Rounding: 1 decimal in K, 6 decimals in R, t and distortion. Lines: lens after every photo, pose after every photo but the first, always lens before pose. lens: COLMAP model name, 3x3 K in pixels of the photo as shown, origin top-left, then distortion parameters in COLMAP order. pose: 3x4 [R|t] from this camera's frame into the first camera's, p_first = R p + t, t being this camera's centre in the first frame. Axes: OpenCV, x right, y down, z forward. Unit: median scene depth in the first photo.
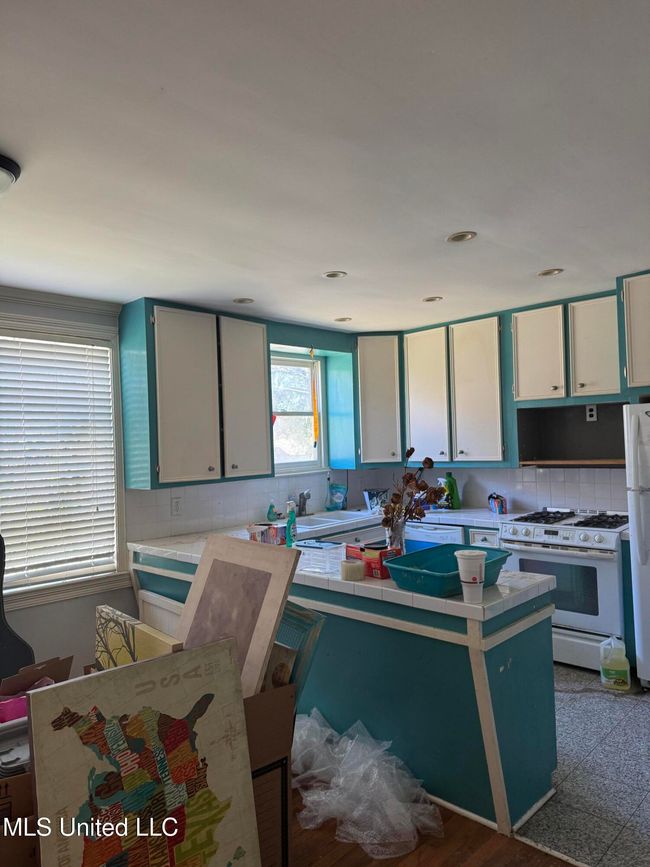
lens RADIAL K [[596.0, 0, 323.4], [0, 596.0, 421.9], [0, 0, 1]] dist [0.125769, -0.145093]
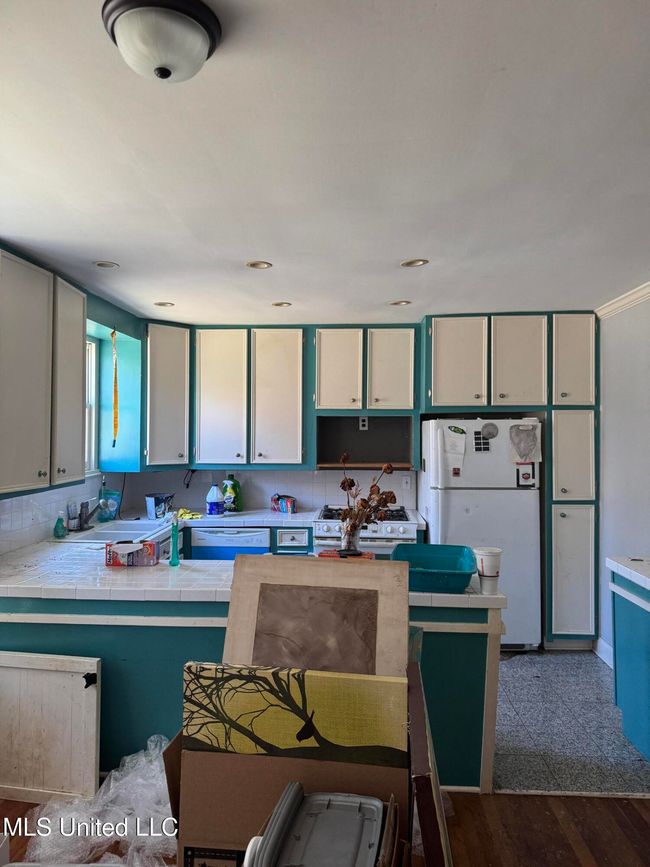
lens RADIAL K [[596.0, 0, 323.4], [0, 596.0, 421.9], [0, 0, 1]] dist [0.125769, -0.145093]
pose [[0.767679, 0.051010, 0.638801, -0.357147], [-0.053343, 0.998454, -0.015624, 0.004903], [-0.638611, -0.022081, 0.769213, 0.161070]]
